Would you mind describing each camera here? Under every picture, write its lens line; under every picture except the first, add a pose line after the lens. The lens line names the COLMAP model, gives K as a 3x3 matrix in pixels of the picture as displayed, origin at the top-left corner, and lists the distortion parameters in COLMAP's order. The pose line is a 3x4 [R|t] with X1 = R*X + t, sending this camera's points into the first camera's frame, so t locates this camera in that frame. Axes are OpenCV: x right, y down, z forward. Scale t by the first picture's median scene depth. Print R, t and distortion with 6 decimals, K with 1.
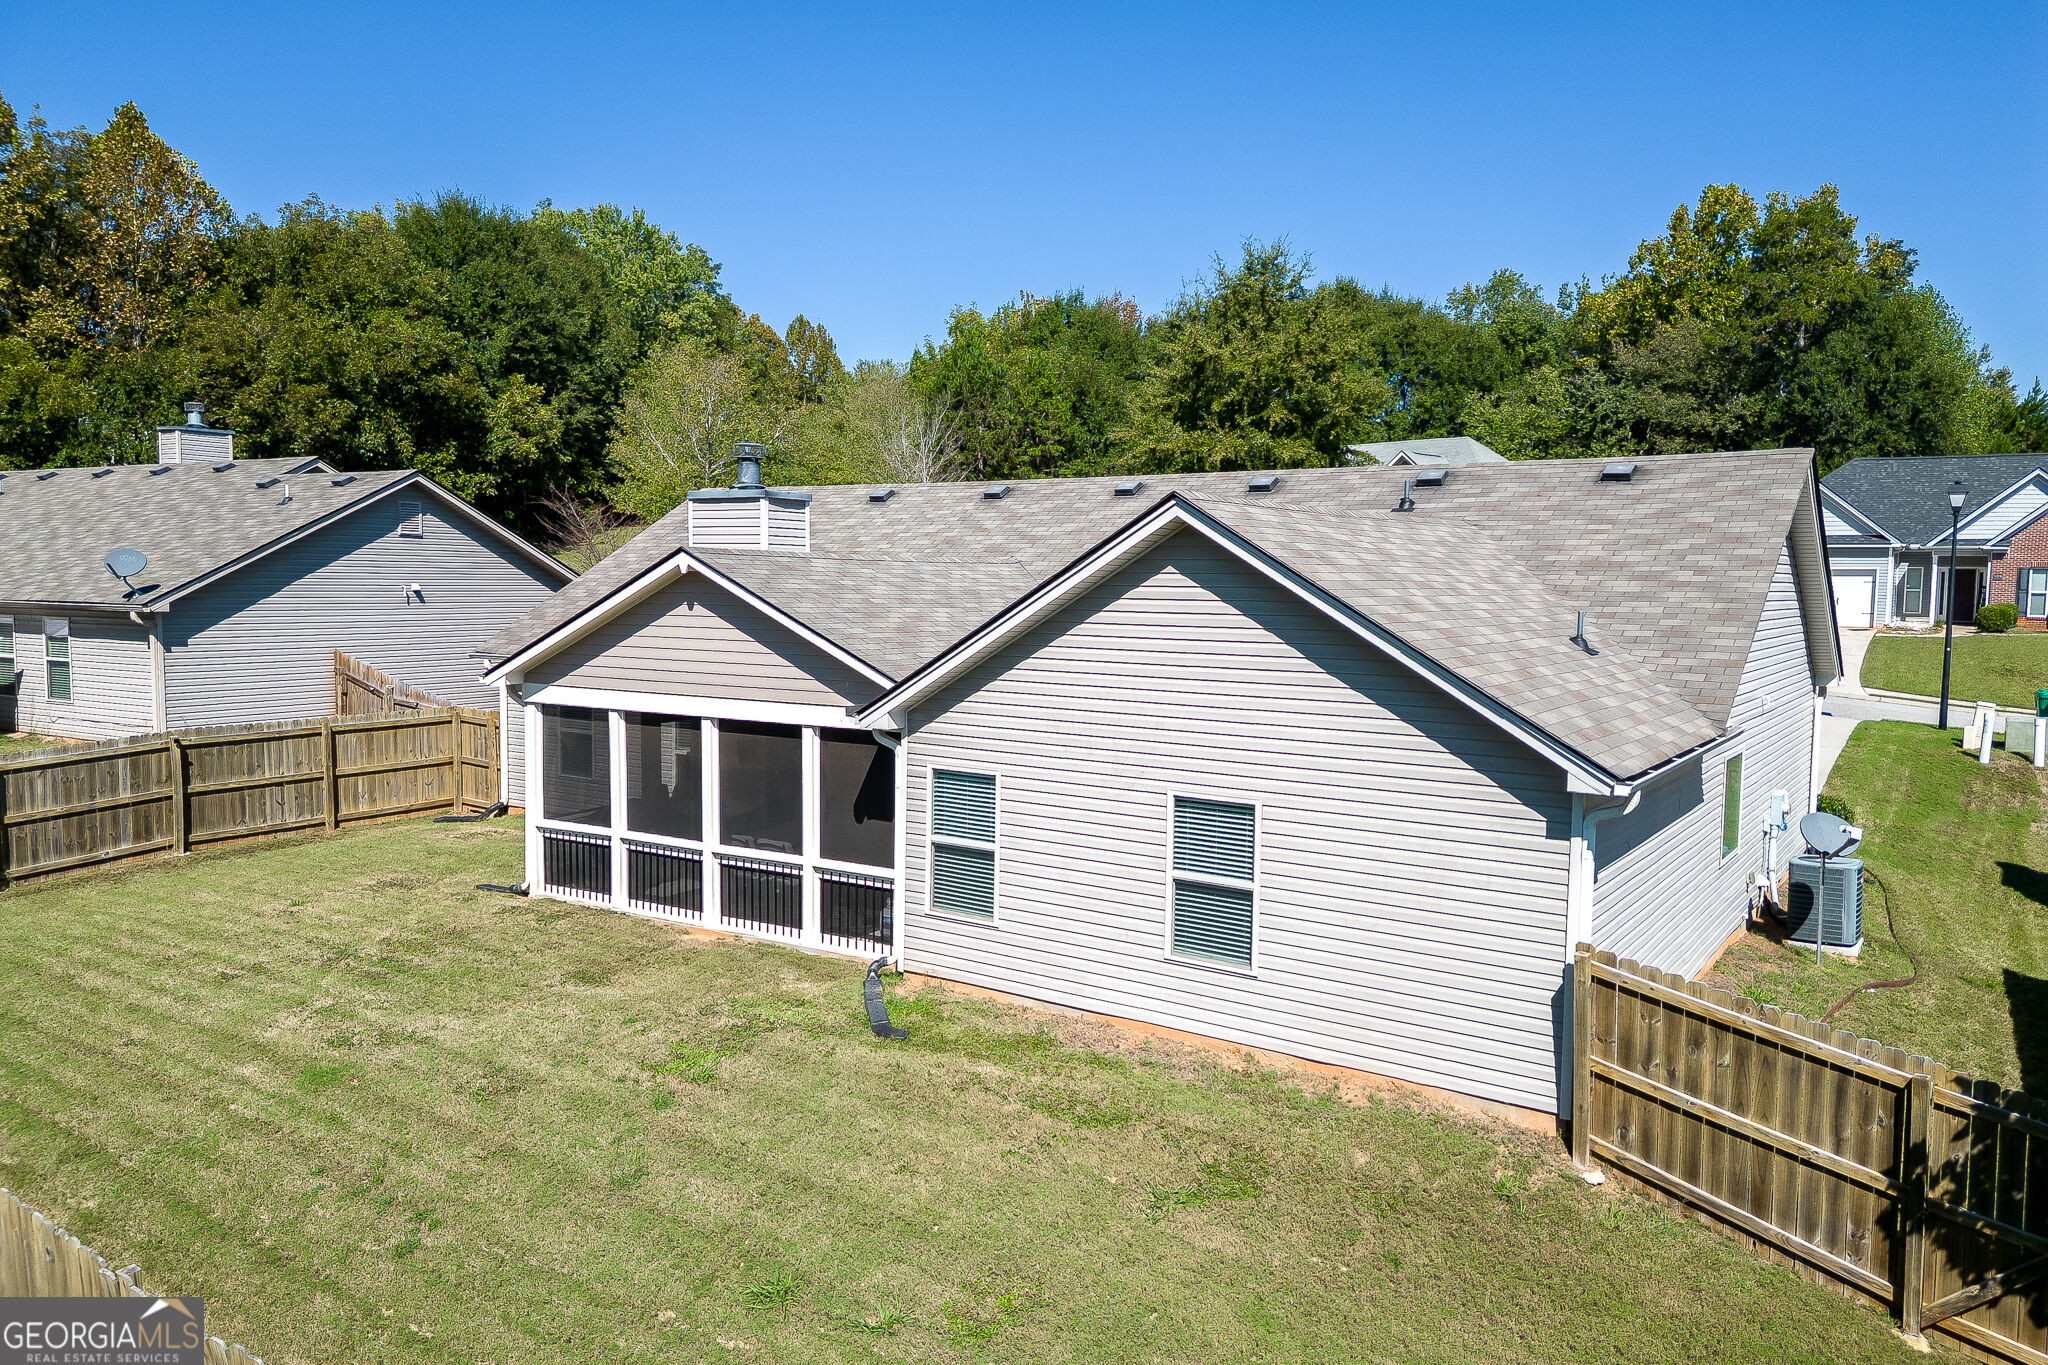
lens RADIAL K [[1437.5, 0, 1030.1], [0, 1437.5, 675.7], [0, 0, 1]] dist [0.096446, -0.115486]
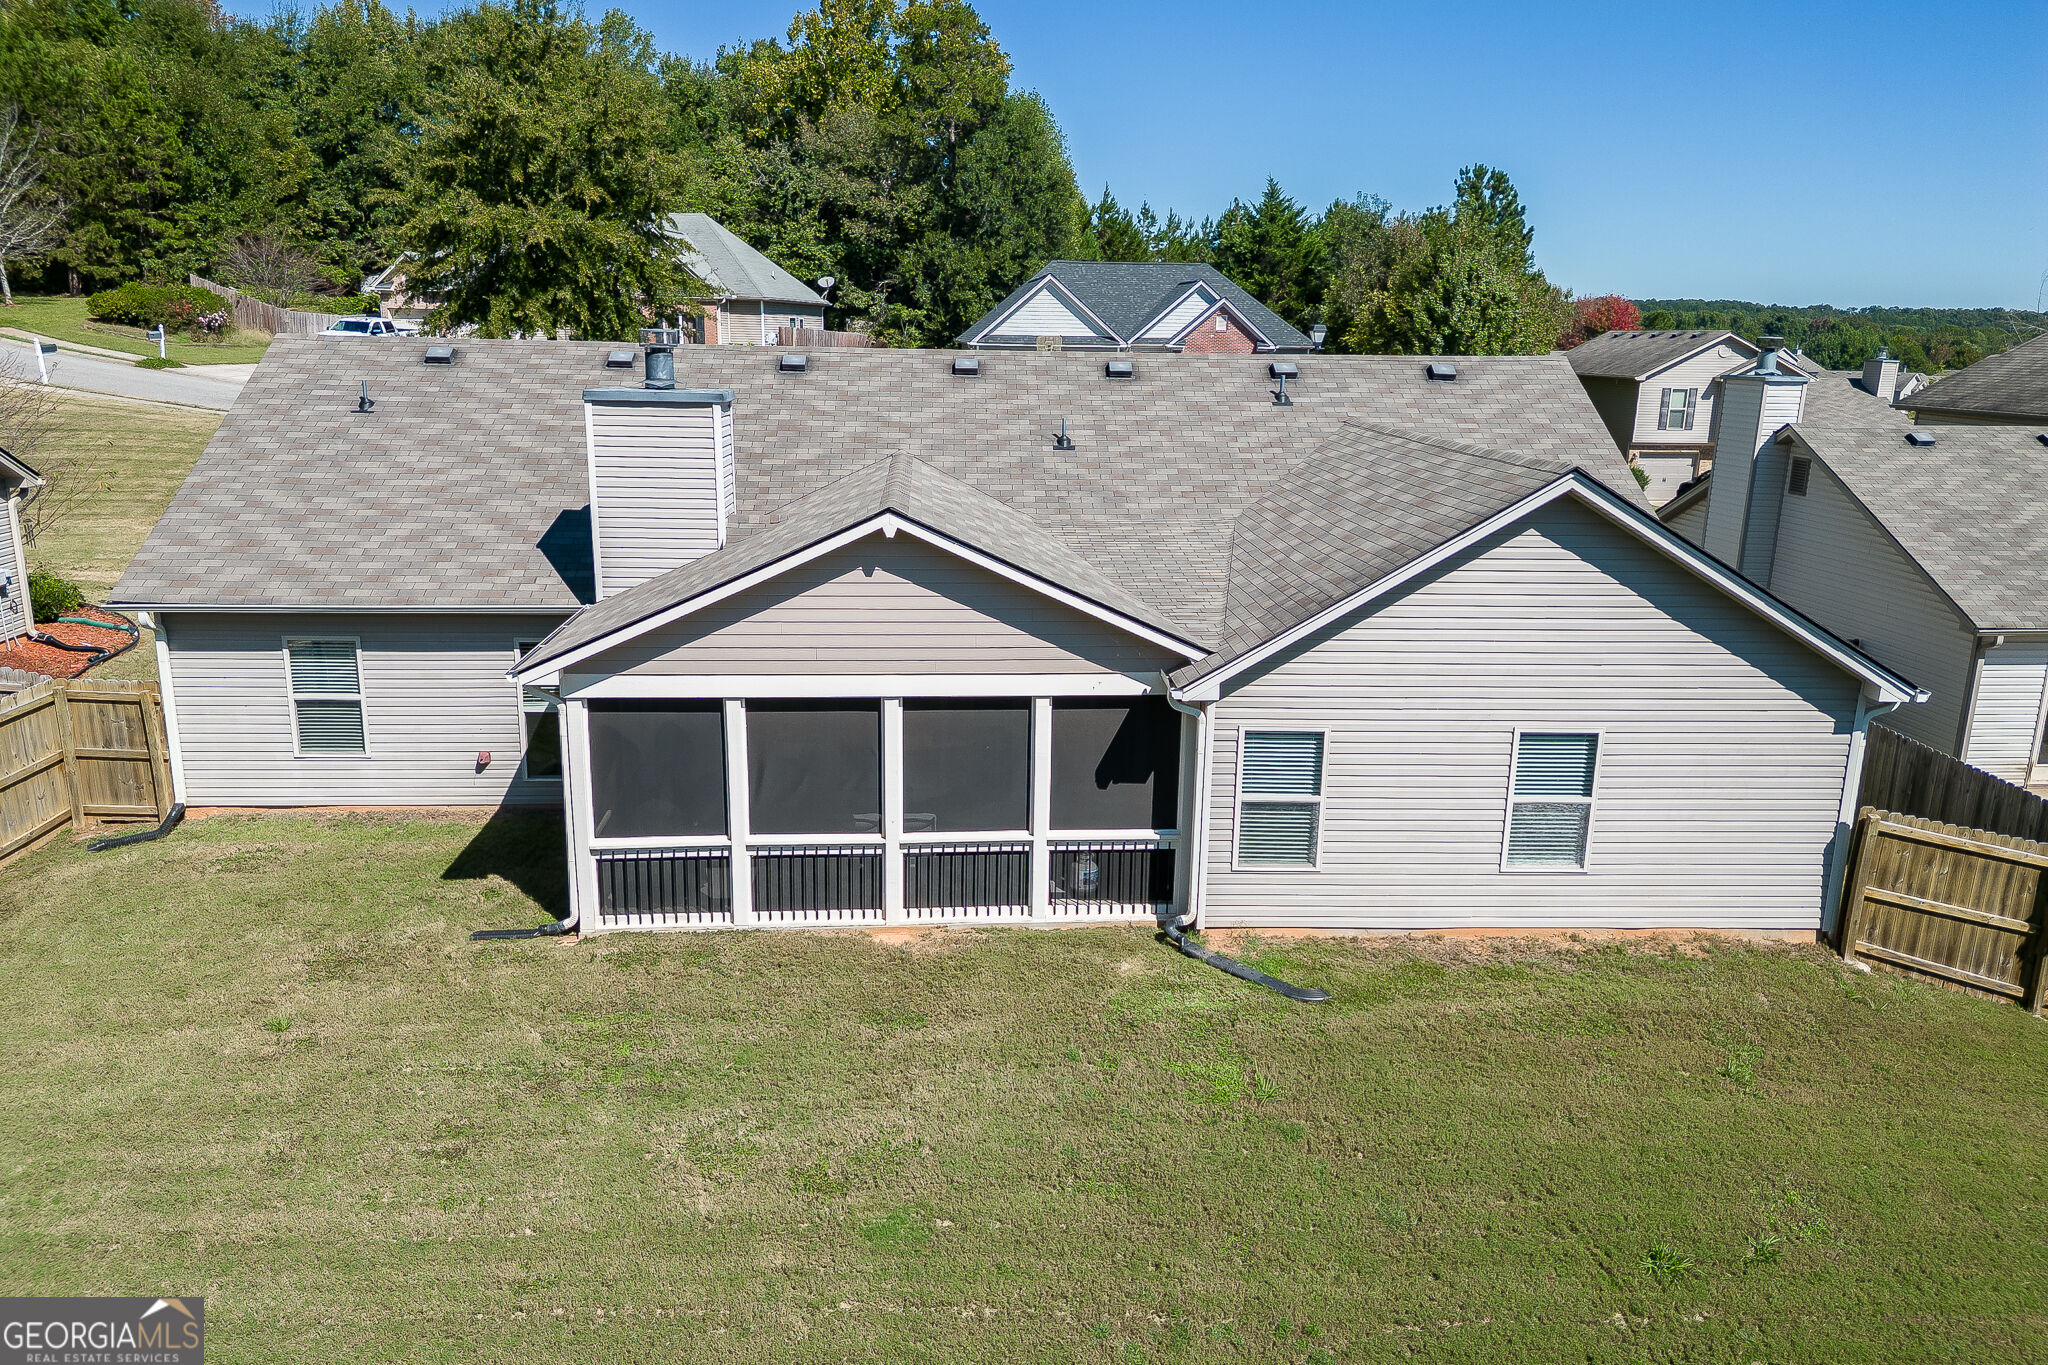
lens RADIAL K [[1433.5, 0, 1024.0], [0, 1433.5, 682.5], [0, 0, 1]] dist [0.068723, -0.060975]
pose [[0.794813, -0.142893, 0.589792, -0.696764], [0.035564, 0.981180, 0.189791, -0.146919], [-0.605812, -0.129872, 0.784936, 0.284439]]
